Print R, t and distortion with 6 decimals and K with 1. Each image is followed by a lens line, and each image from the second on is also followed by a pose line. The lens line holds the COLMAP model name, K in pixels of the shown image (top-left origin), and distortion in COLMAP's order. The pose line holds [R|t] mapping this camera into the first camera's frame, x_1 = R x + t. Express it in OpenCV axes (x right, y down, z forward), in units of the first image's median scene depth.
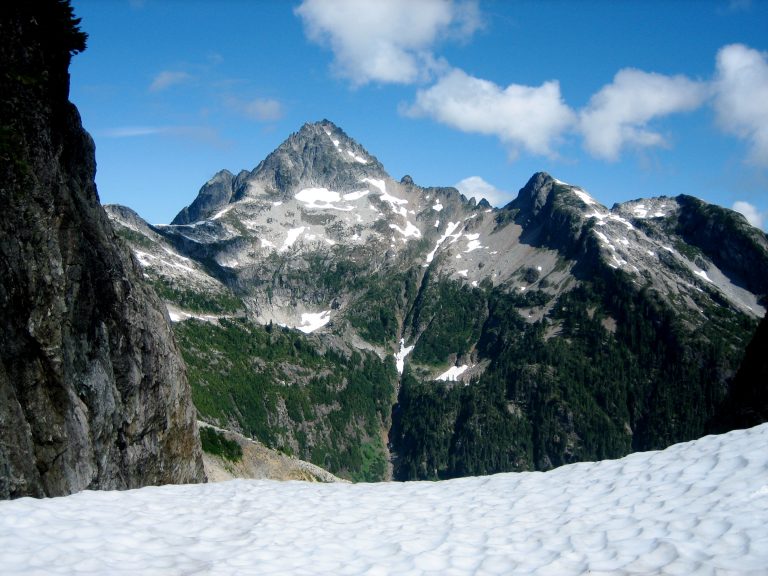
lens RADIAL K [[789.1, 0, 384.0], [0, 789.1, 288.0], [0, 0, 1]] dist [-0.156939, 0.199835]
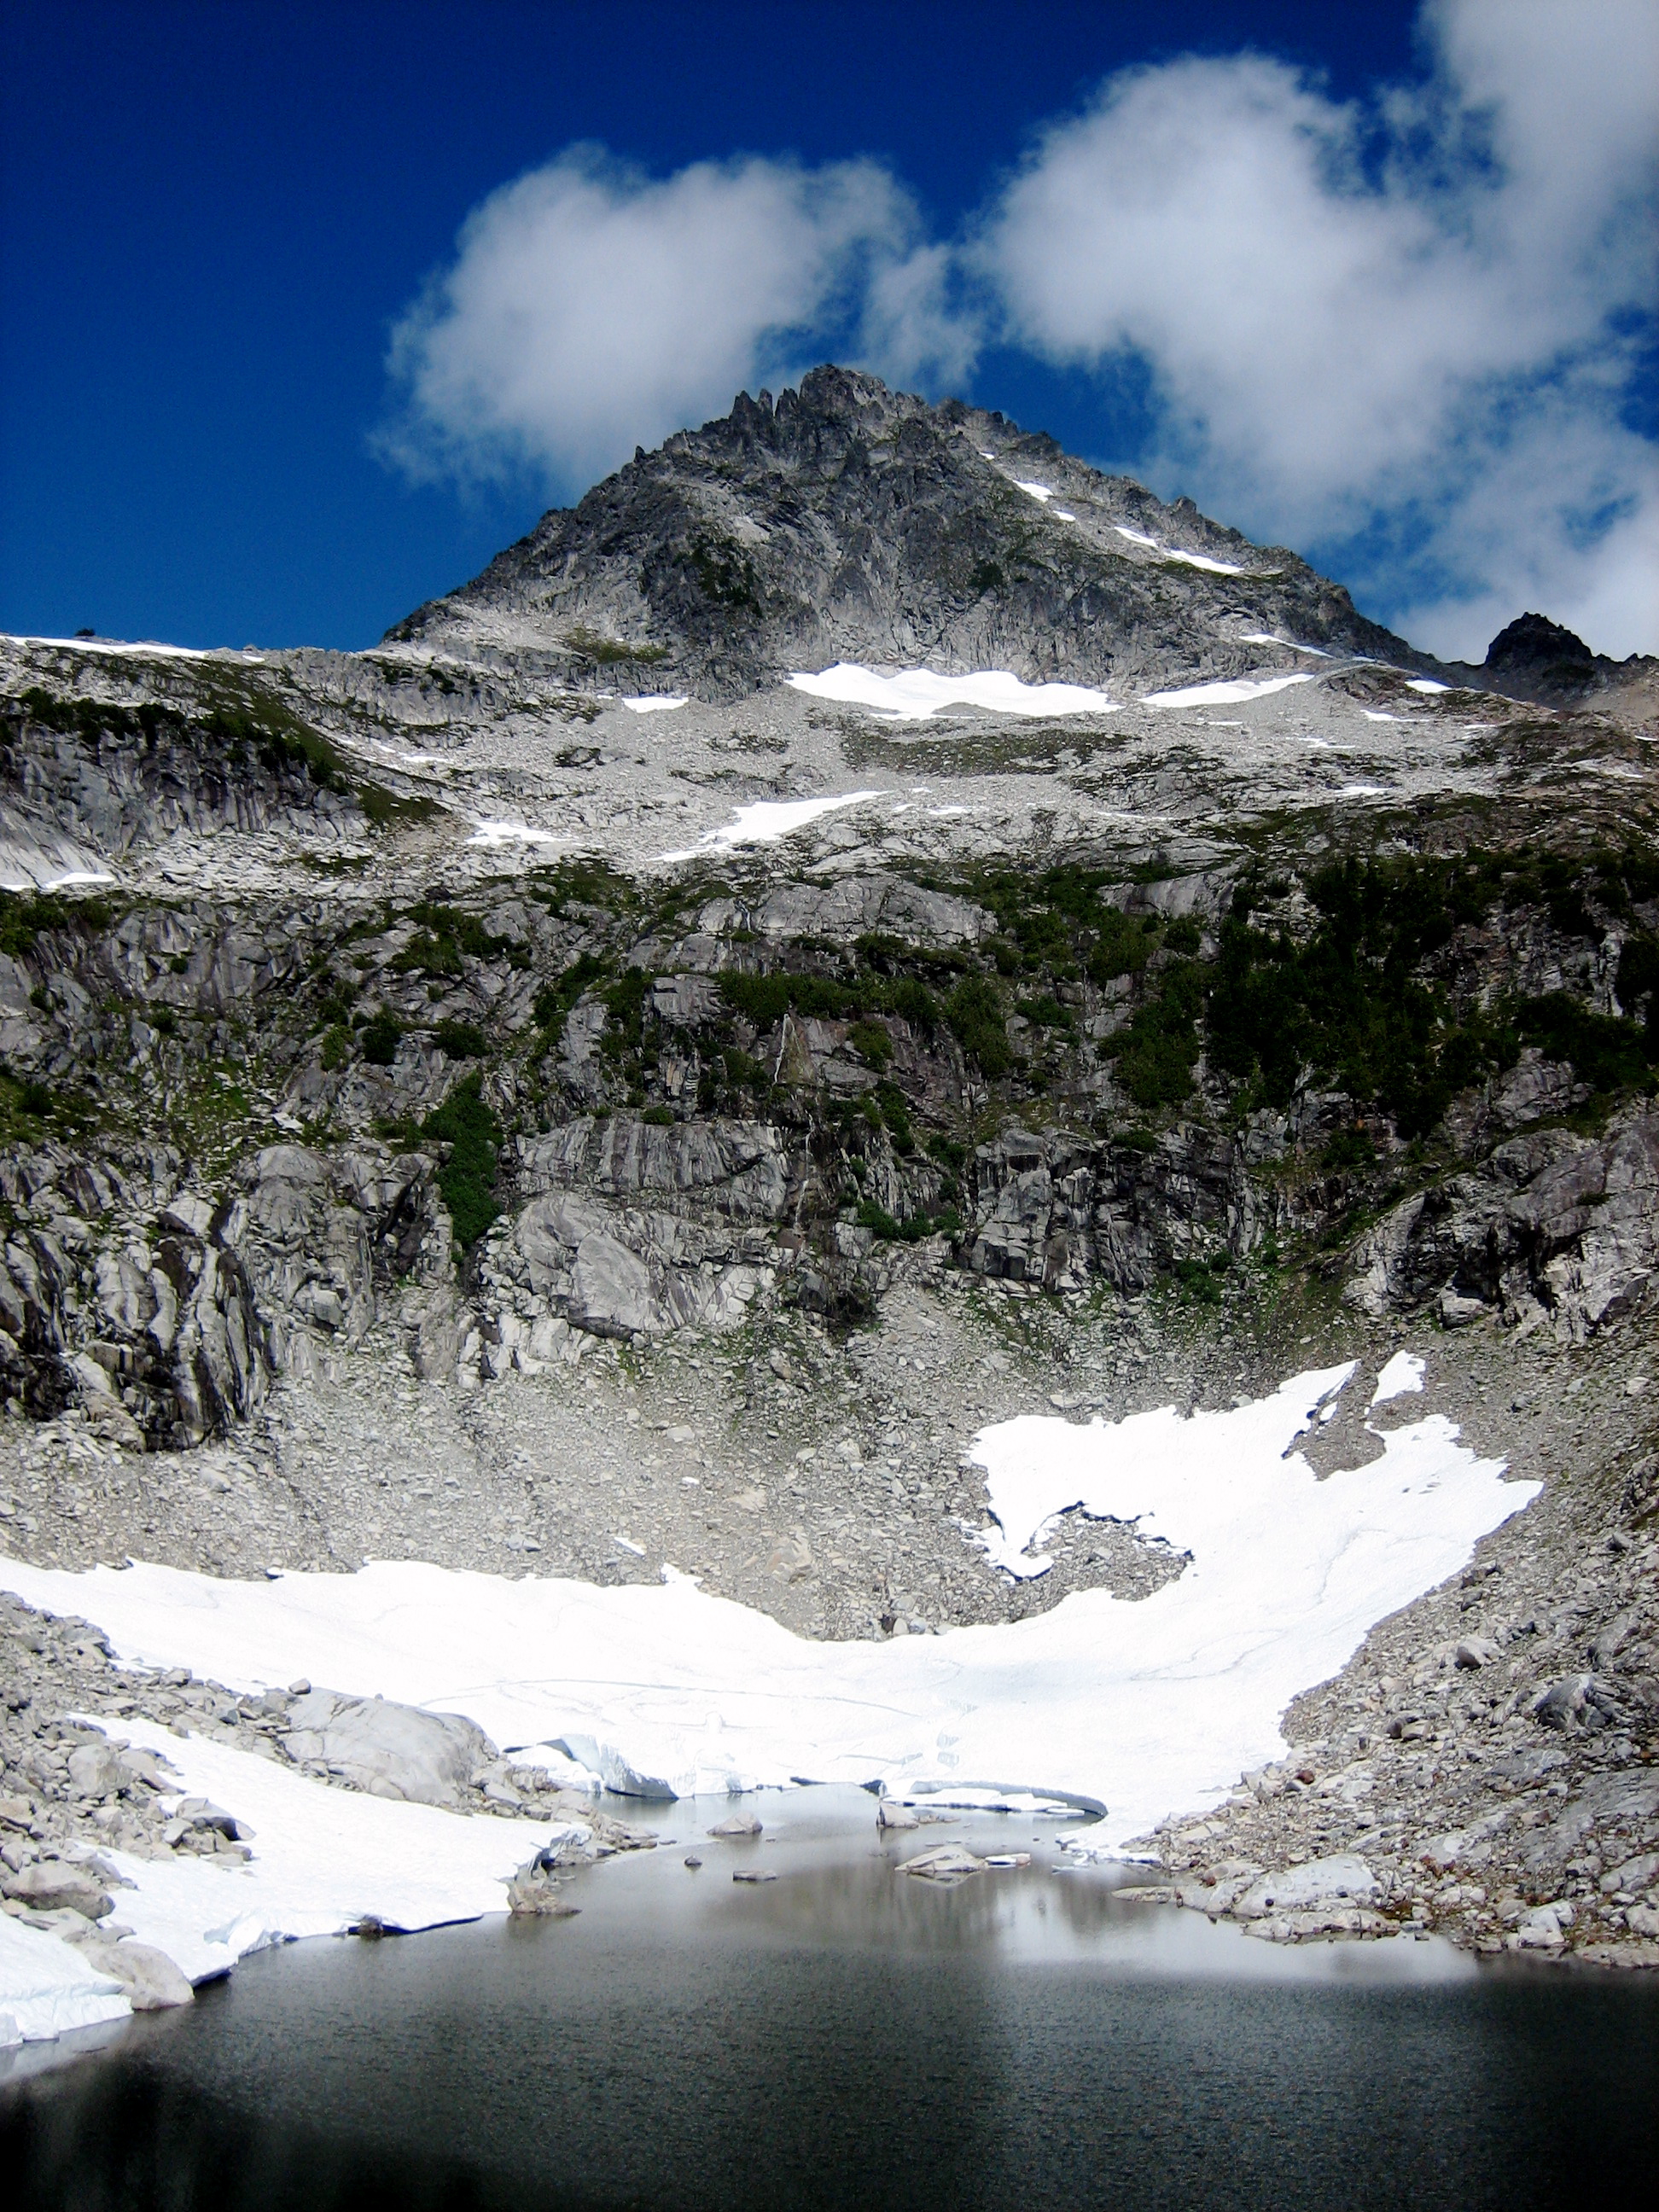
lens RADIAL K [[2272.6, 0, 829.5], [0, 2272.6, 1106.0], [0, 0, 1]] dist [-0.156939, 0.199835]
pose [[0.994285, -0.058976, -0.088992, -0.086460], [0.038631, 0.975833, -0.215077, 0.040914], [0.099526, 0.210410, 0.972534, 0.726886]]
